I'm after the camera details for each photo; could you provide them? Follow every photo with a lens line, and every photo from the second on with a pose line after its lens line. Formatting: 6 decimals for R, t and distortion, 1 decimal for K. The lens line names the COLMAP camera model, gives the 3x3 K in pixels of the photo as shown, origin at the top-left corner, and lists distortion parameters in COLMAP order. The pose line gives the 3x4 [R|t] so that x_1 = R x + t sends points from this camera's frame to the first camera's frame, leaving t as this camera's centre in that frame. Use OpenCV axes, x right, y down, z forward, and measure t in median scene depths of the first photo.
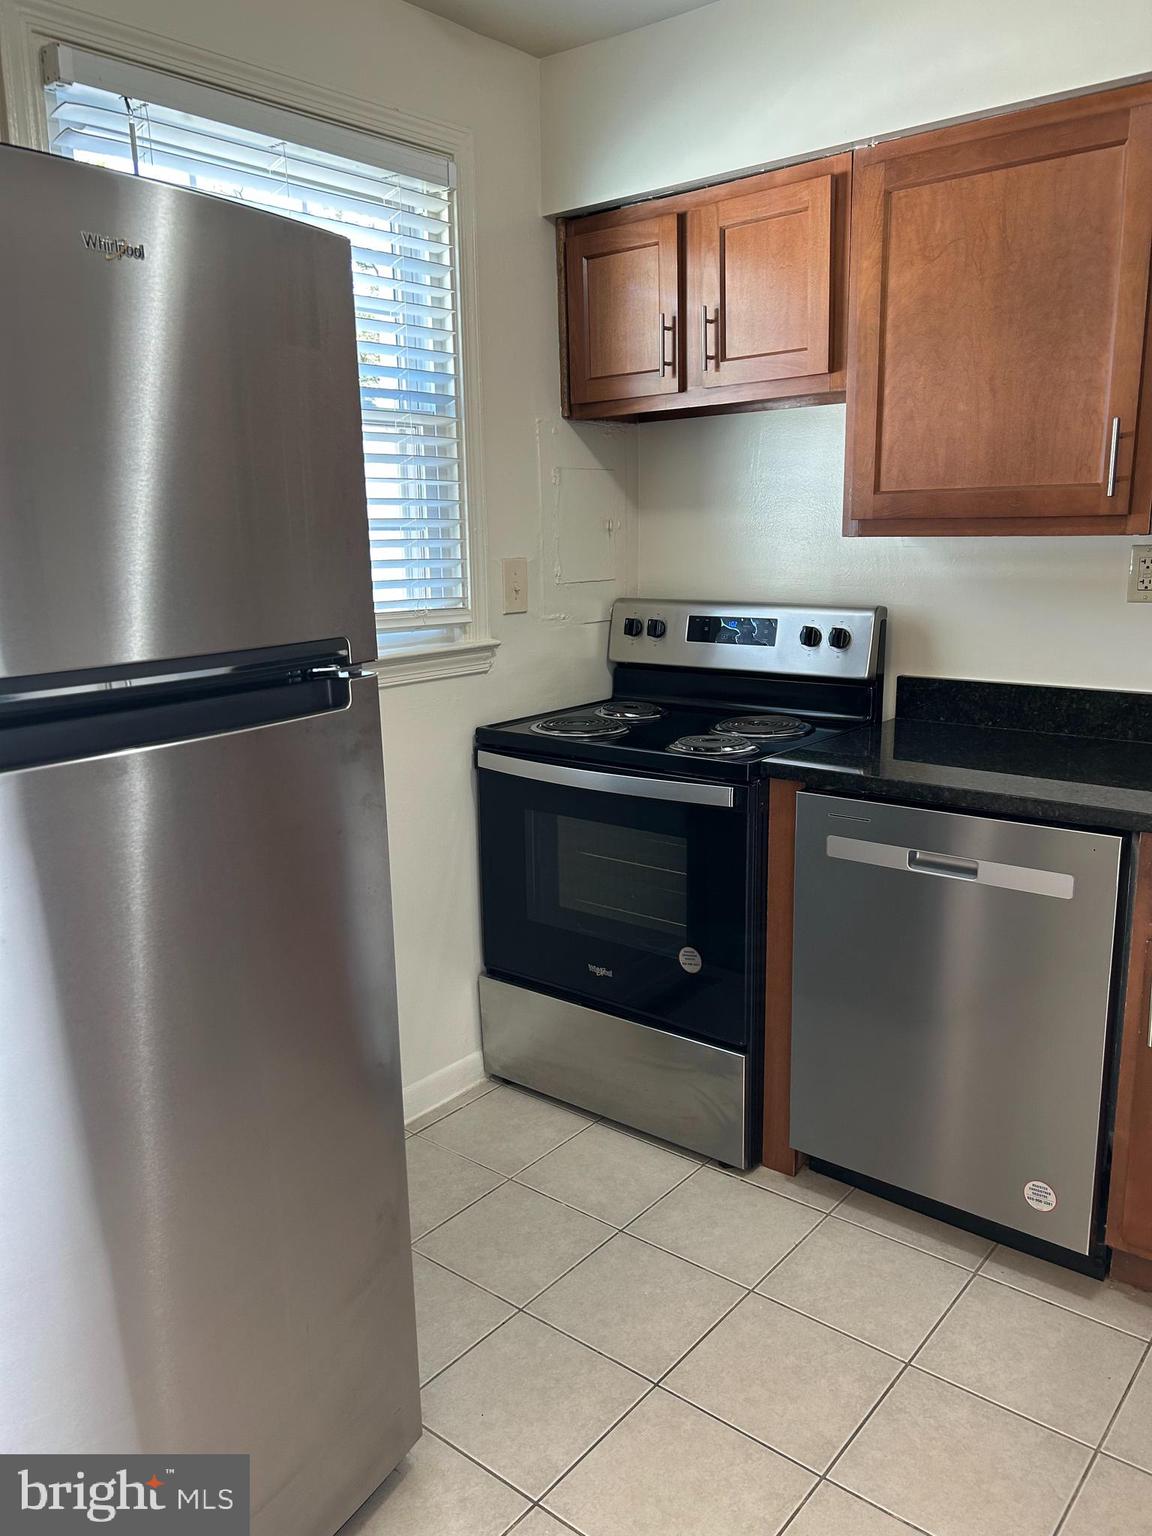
lens RADIAL K [[1159.8, 0, 567.1], [0, 1159.8, 796.2], [0, 0, 1]] dist [0.042490, -0.046732]
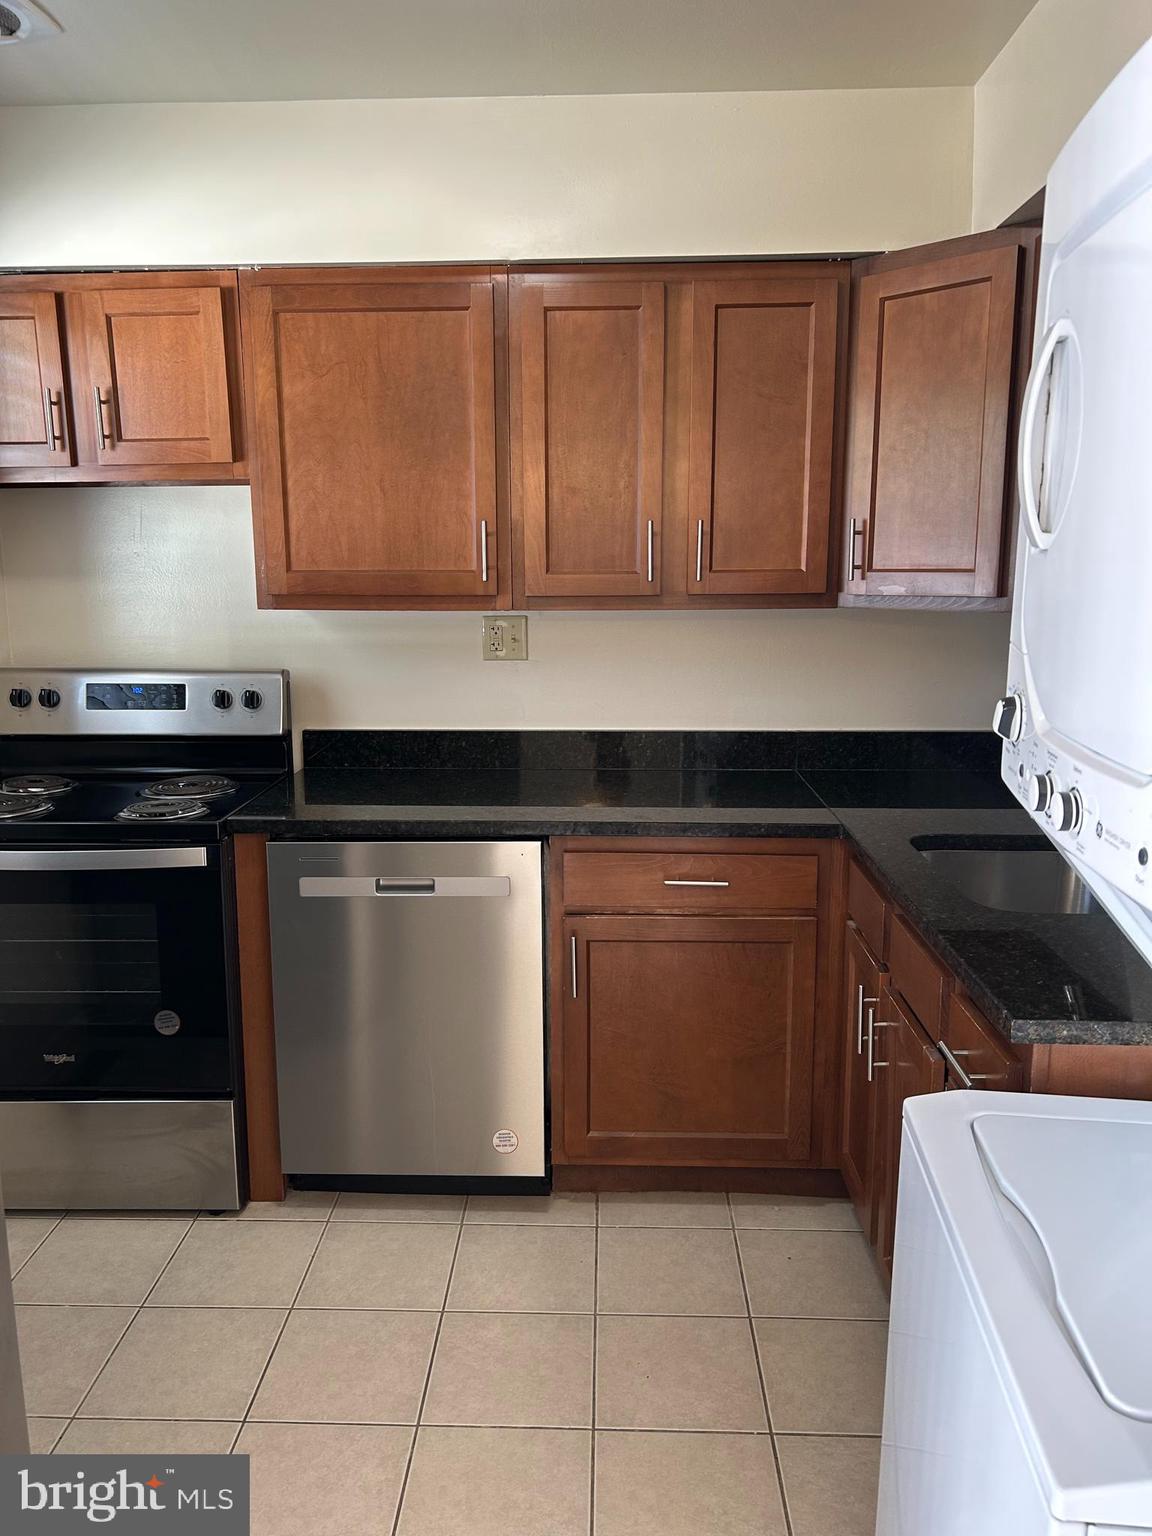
lens RADIAL K [[1159.8, 0, 567.1], [0, 1159.8, 796.2], [0, 0, 1]] dist [0.042490, -0.046732]
pose [[0.790268, -0.107962, 0.603176, -0.224209], [0.129900, 0.991500, 0.007276, -0.018241], [-0.598835, 0.072603, 0.797575, -0.042132]]
